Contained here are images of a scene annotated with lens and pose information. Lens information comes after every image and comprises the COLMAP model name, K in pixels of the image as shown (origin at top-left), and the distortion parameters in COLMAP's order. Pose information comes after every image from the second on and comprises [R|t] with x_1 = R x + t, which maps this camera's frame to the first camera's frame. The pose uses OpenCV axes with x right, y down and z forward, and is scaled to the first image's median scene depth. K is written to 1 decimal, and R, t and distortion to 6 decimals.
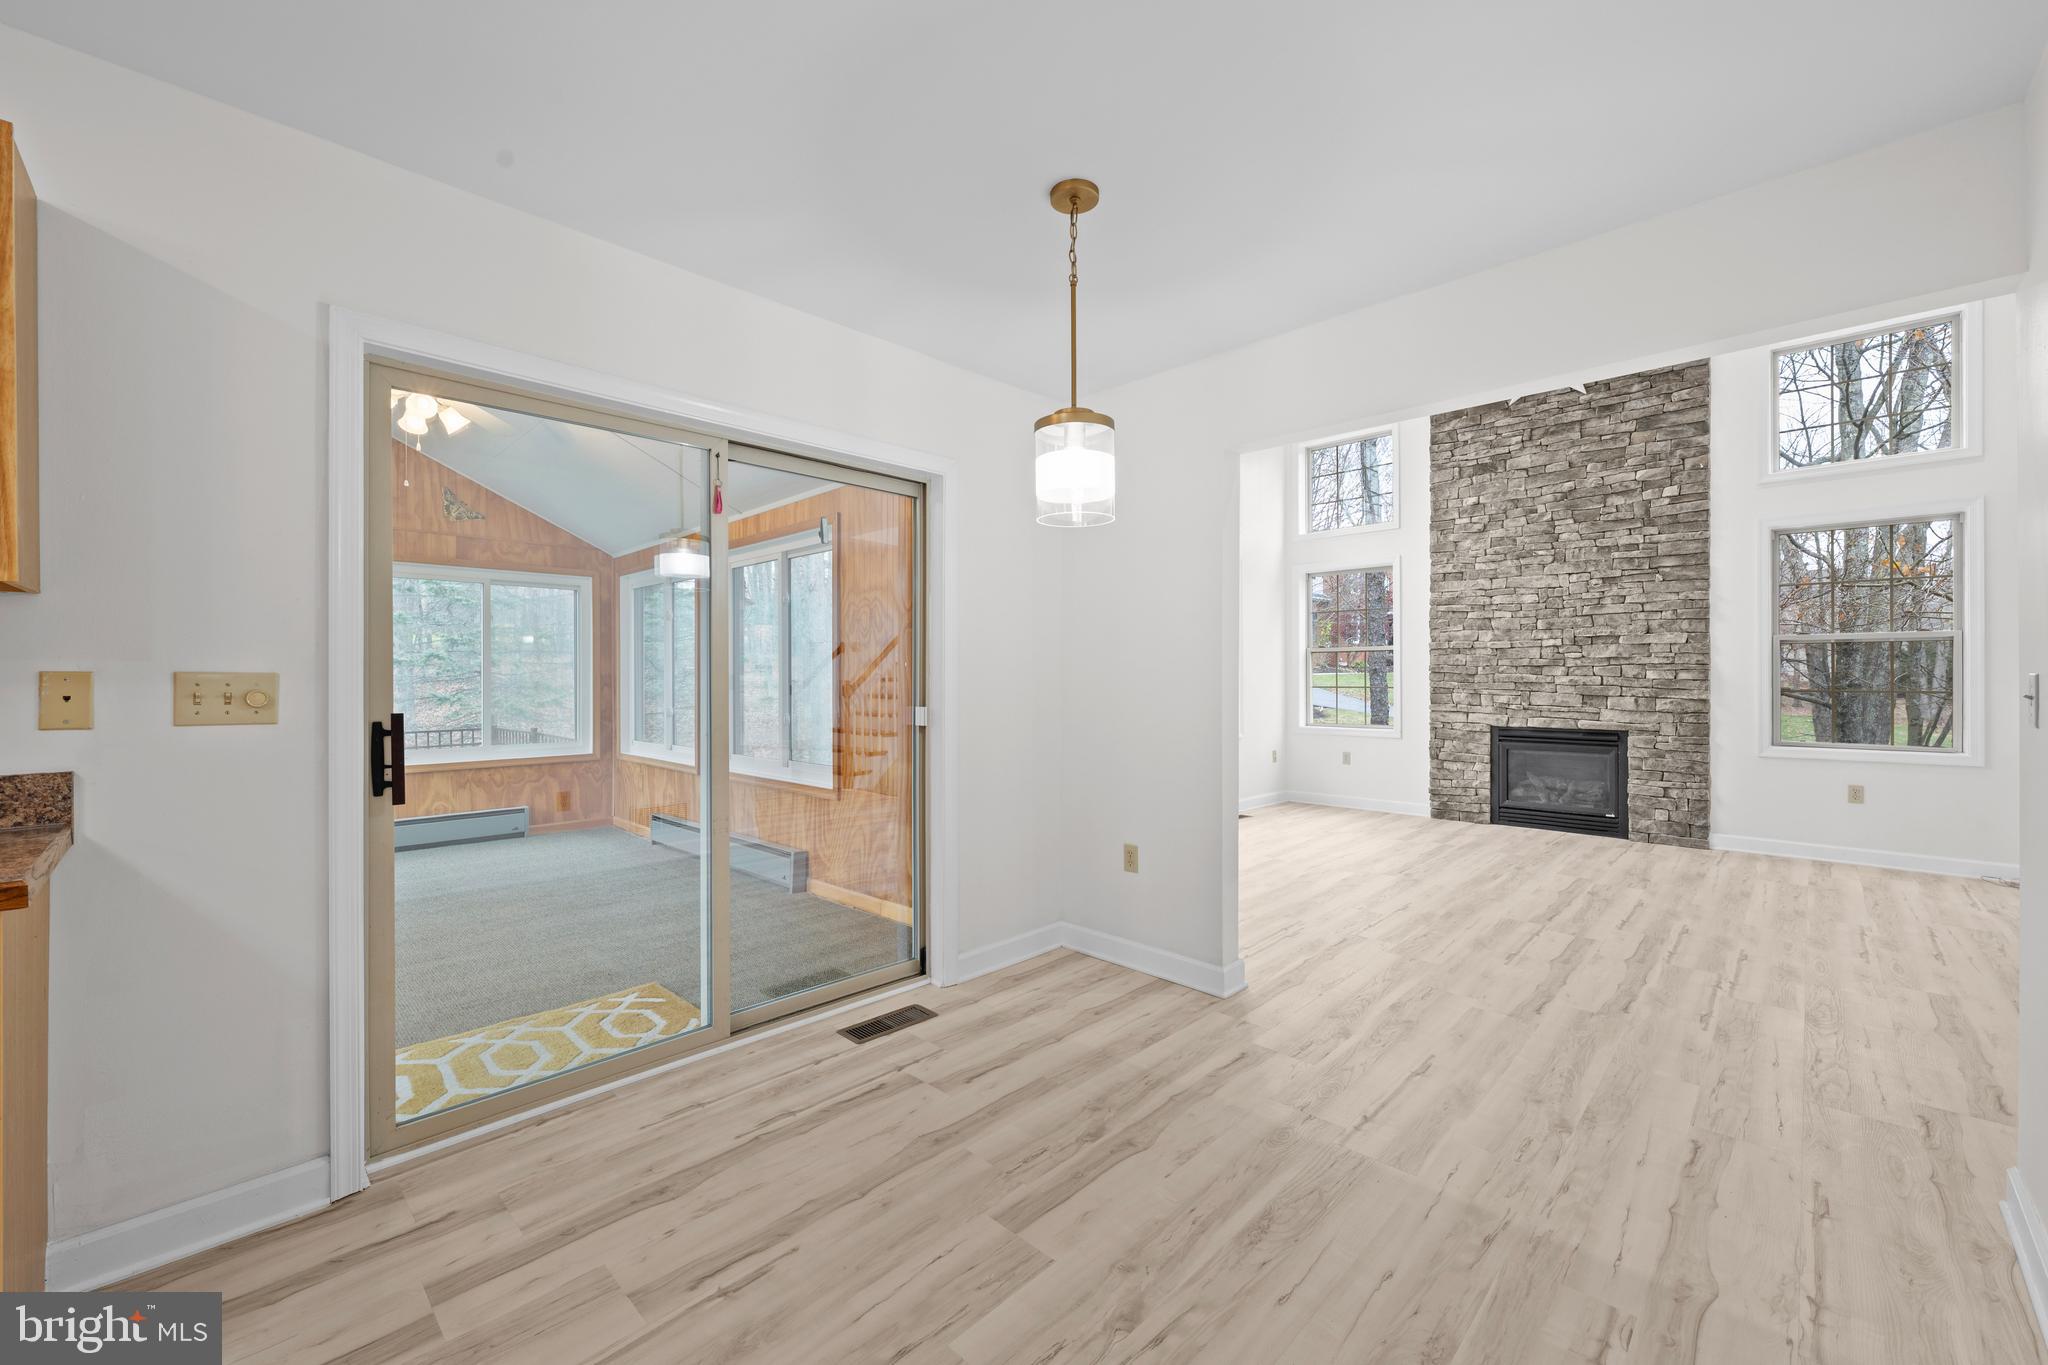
lens RADIAL K [[814.3, 0, 1016.8], [0, 814.3, 684.0], [0, 0, 1]] dist [-0.000222, 0.000116]
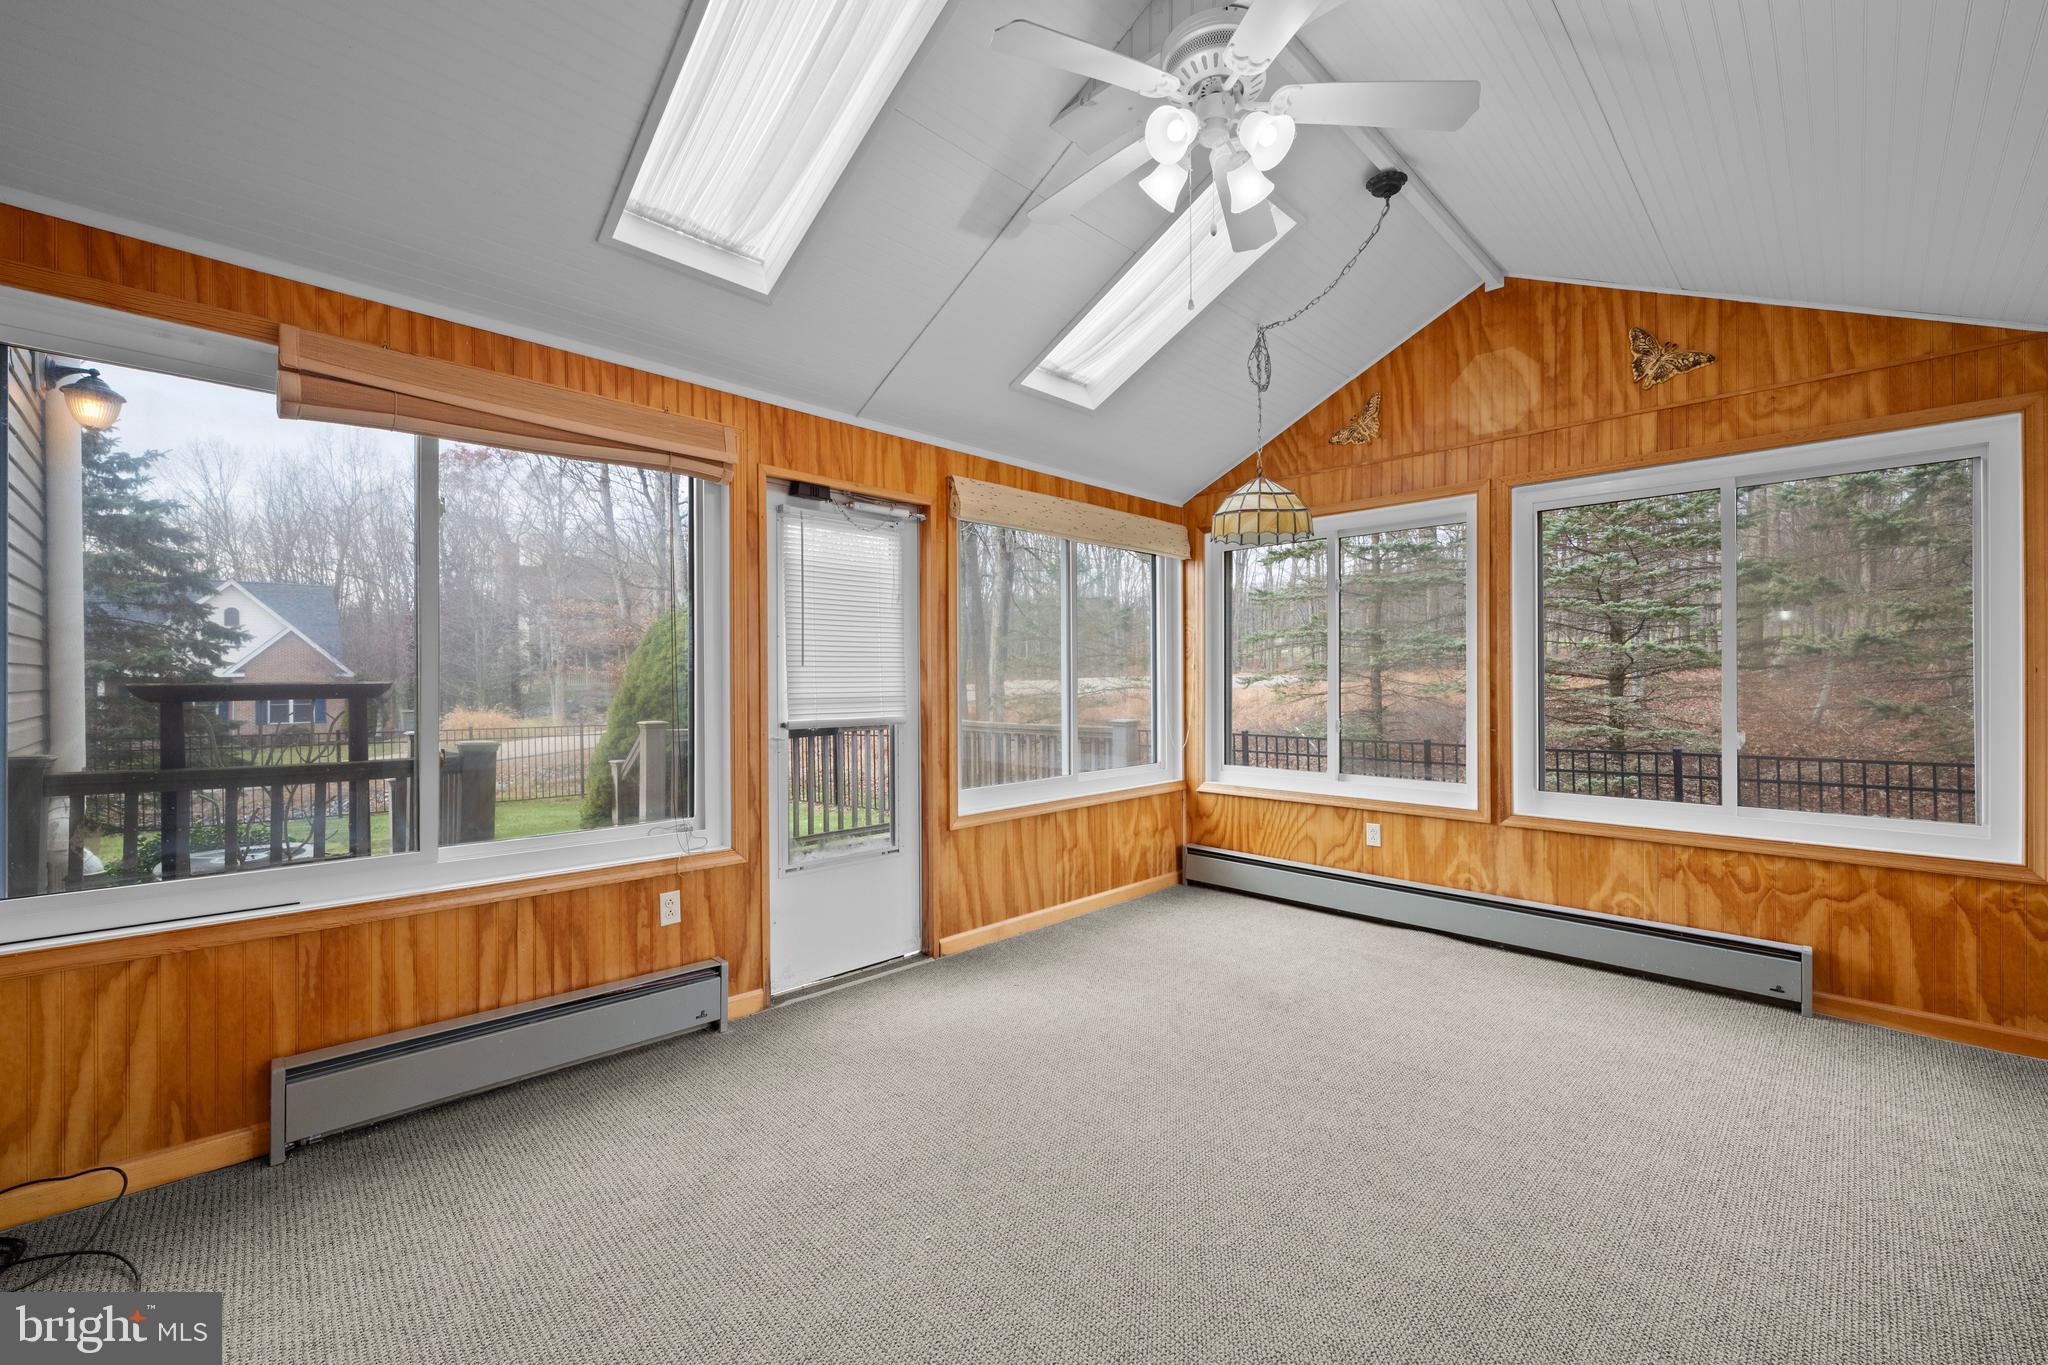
lens RADIAL K [[832.8, 0, 1024.0], [0, 832.8, 682.5], [0, 0, 1]] dist [-0.000405, -0.000068]
pose [[-0.011082, 0.004434, -0.999929, -0.125348], [-0.004007, 0.999982, 0.004479, -0.002235], [0.999931, 0.004057, -0.011064, 0.565555]]
